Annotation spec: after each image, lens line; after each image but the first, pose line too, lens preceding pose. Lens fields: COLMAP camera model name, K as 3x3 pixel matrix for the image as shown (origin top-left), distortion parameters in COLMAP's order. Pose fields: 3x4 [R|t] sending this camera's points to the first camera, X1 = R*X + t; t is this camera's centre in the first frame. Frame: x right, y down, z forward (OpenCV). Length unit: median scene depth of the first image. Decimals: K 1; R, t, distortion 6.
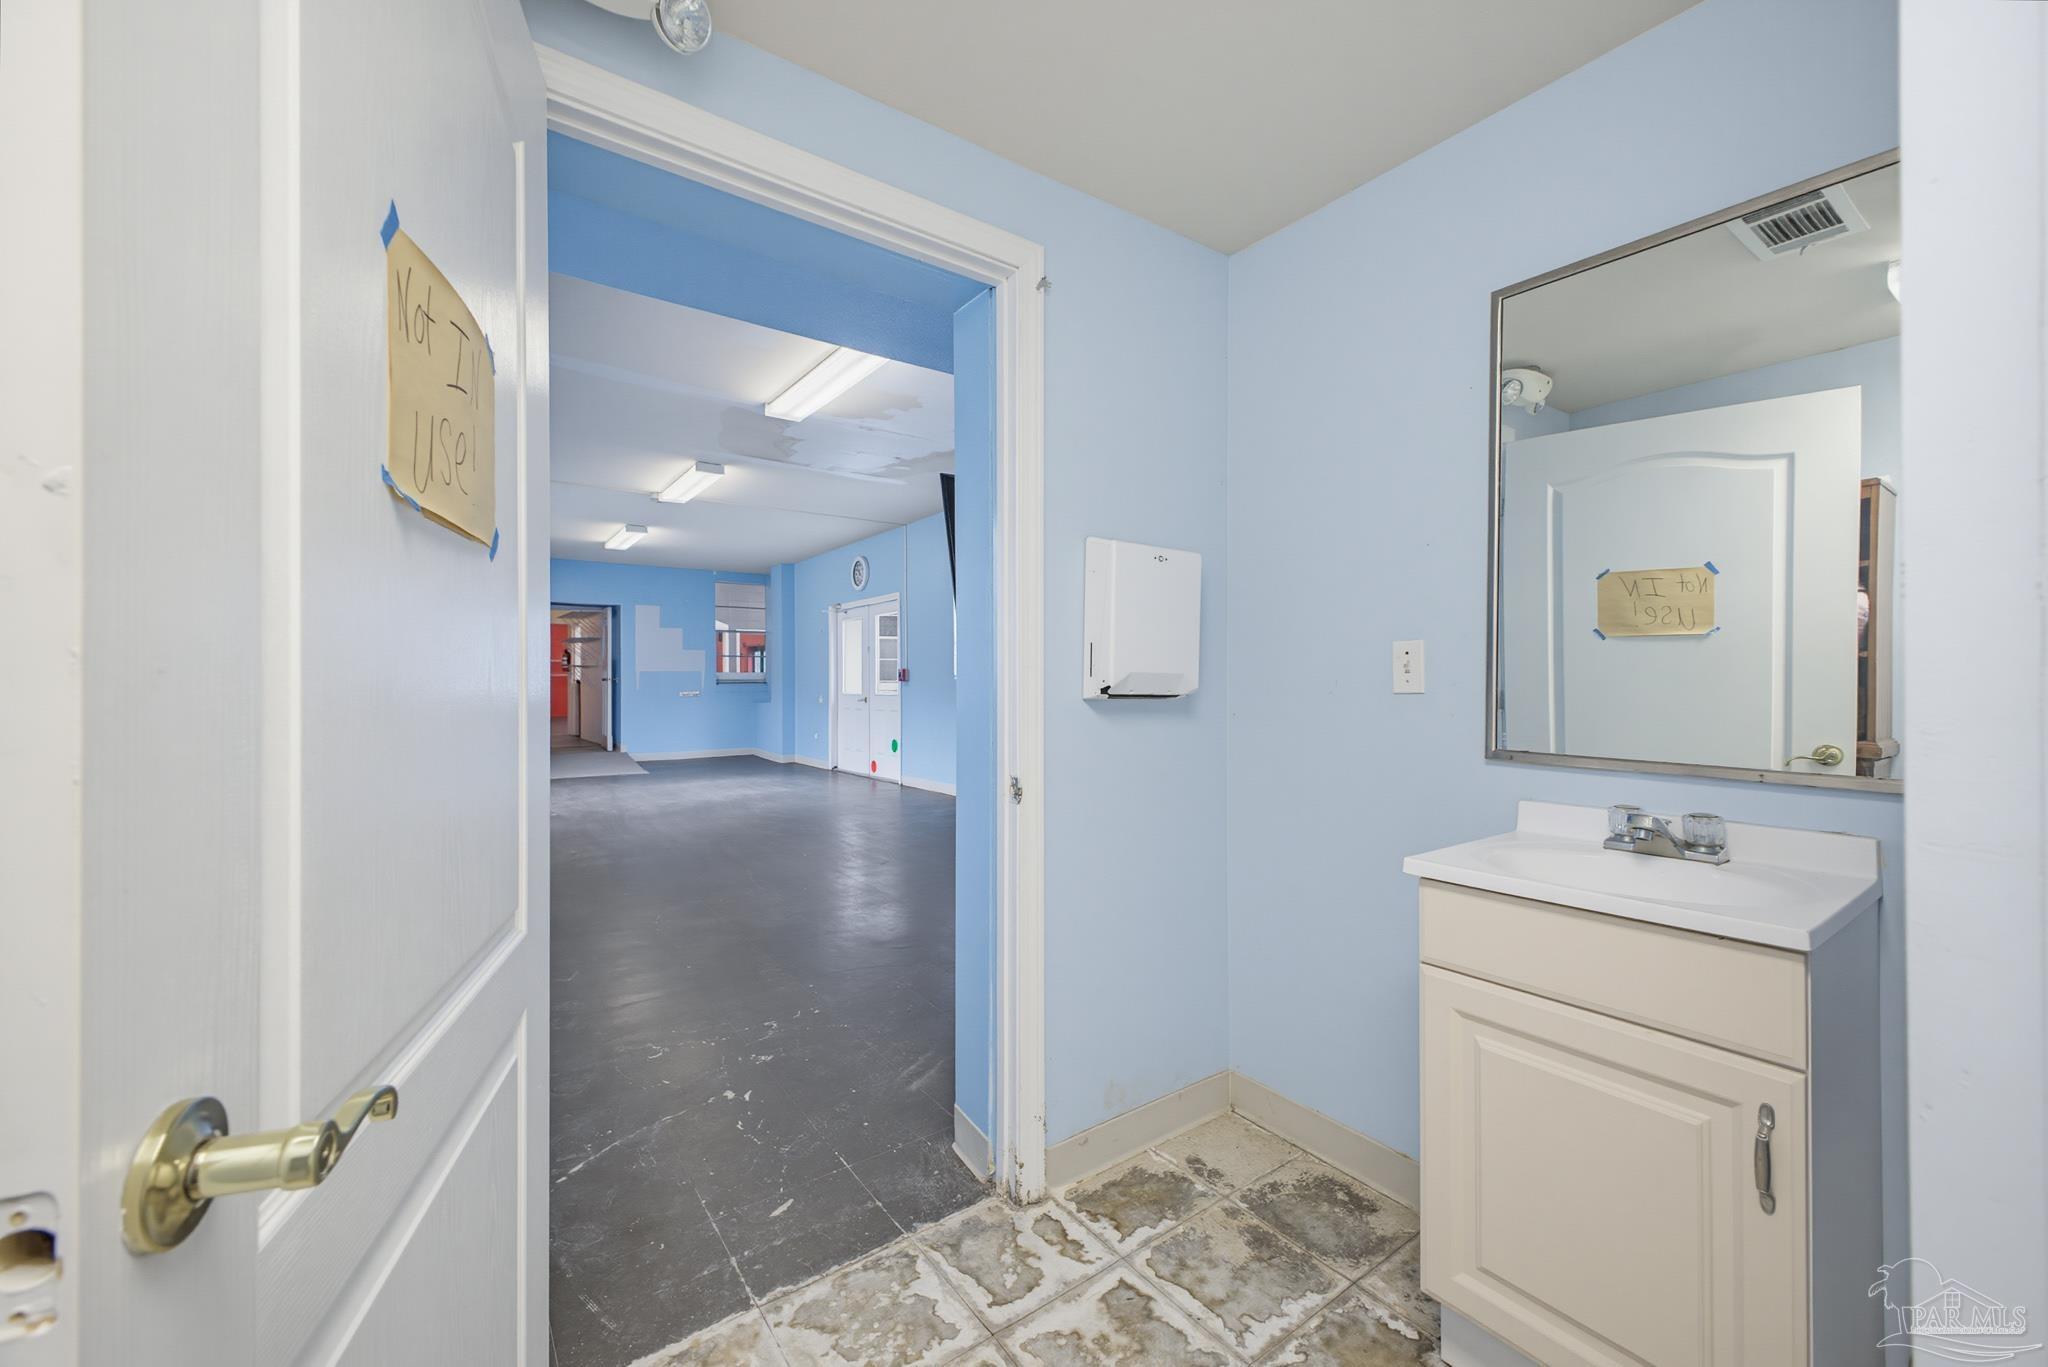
lens RADIAL K [[831.1, 0, 1032.0], [0, 831.1, 680.0], [0, 0, 1]] dist [0.000602, 0.000070]
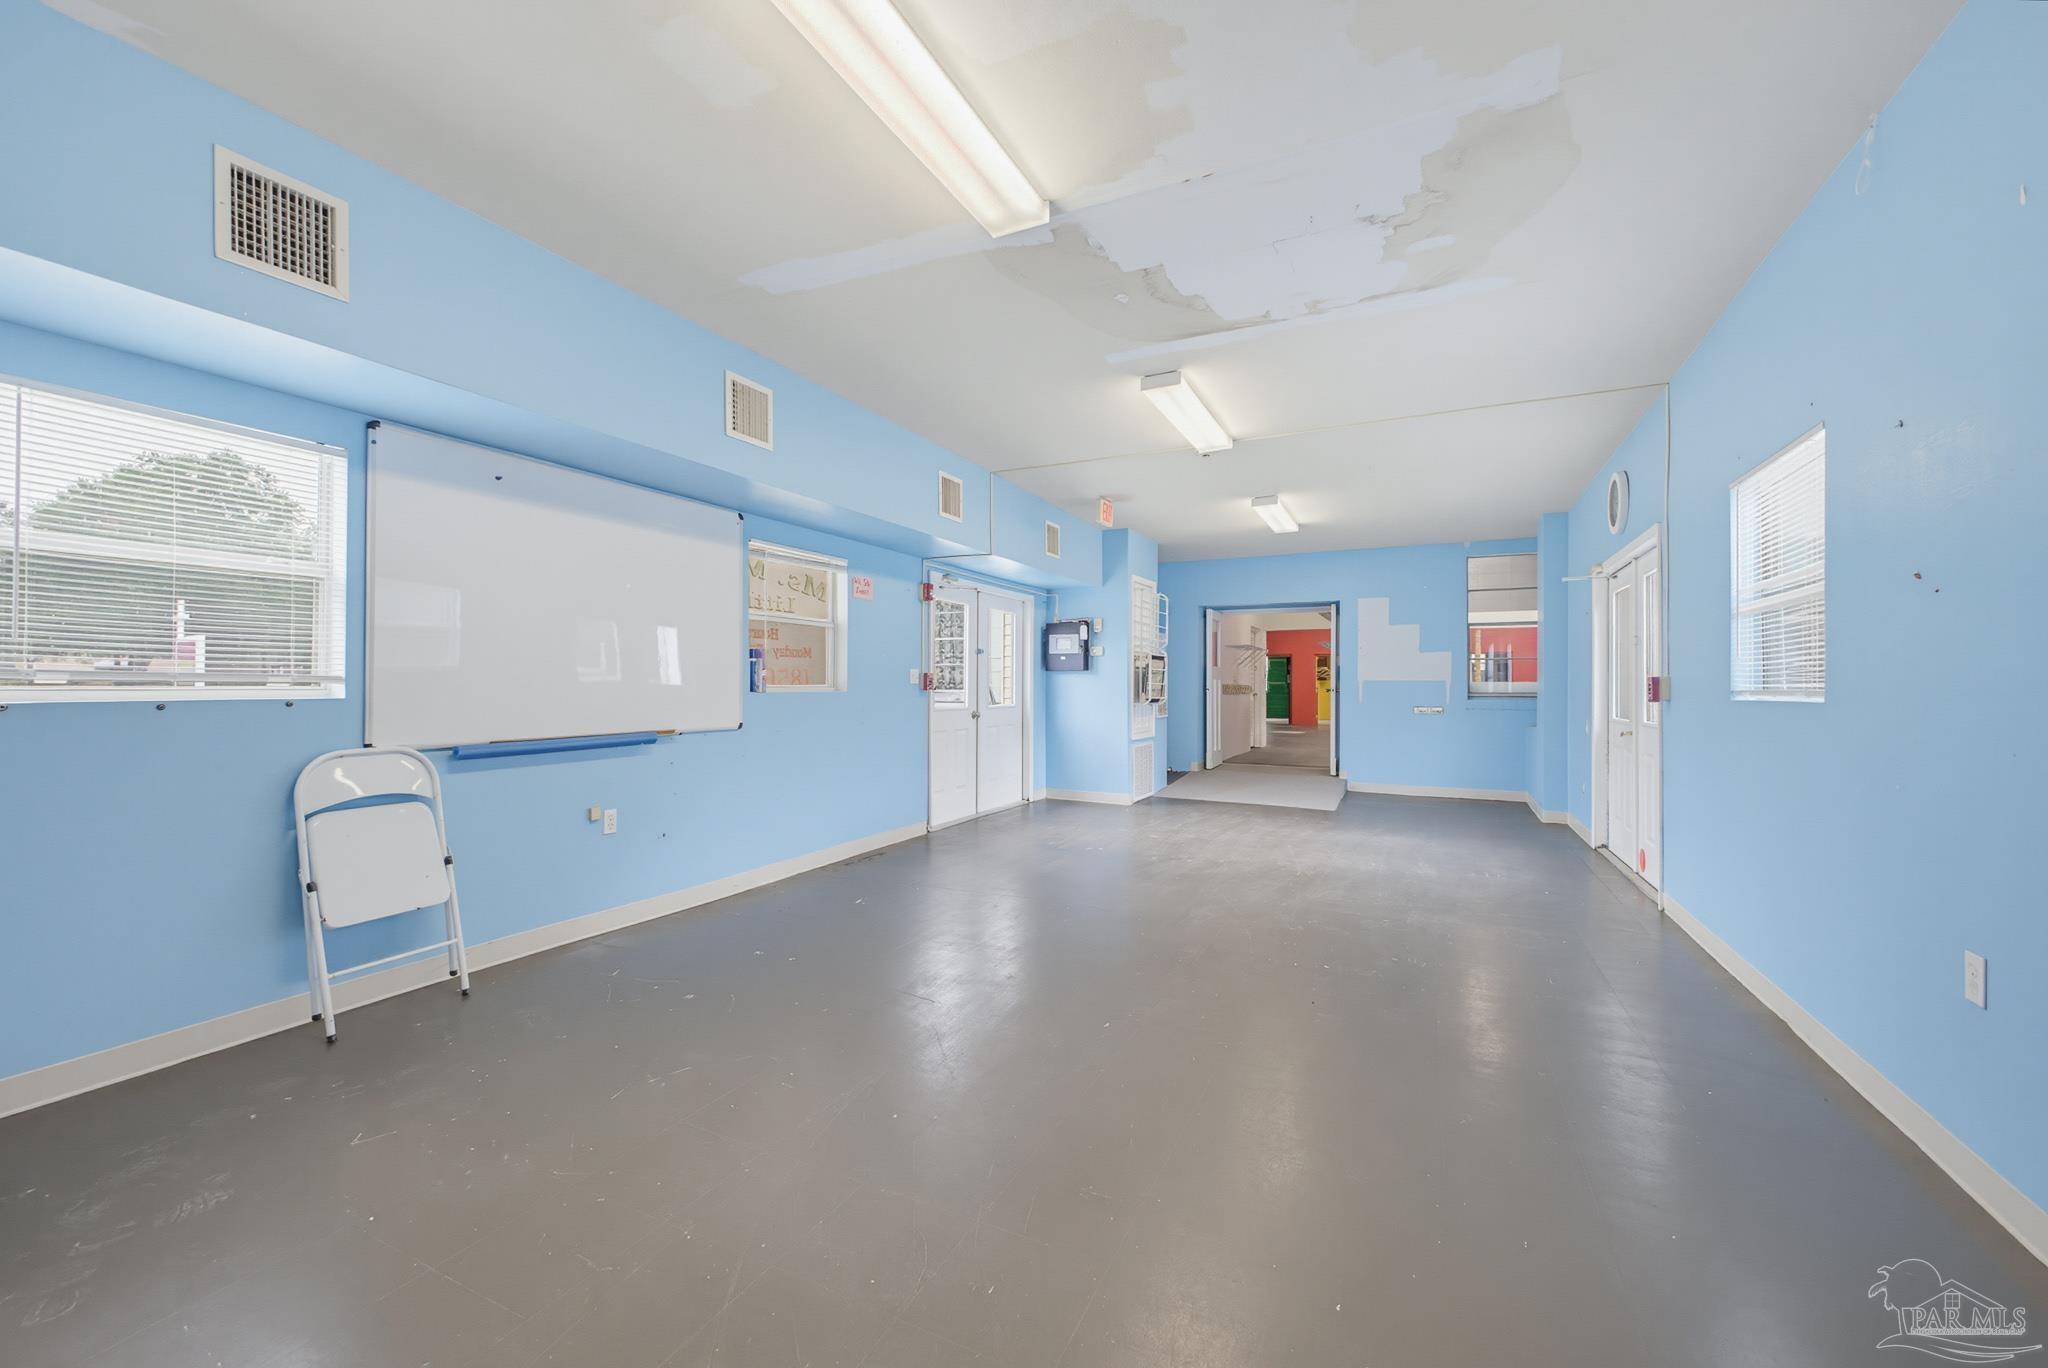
lens RADIAL K [[831.1, 0, 1015.9], [0, 831.1, 681.3], [0, 0, 1]] dist [0.000602, 0.000070]
pose [[0.458049, -0.001353, -0.888926, 0.085729], [-0.004036, 0.999985, -0.003602, -0.005780], [0.888918, 0.005237, 0.458037, 0.336967]]
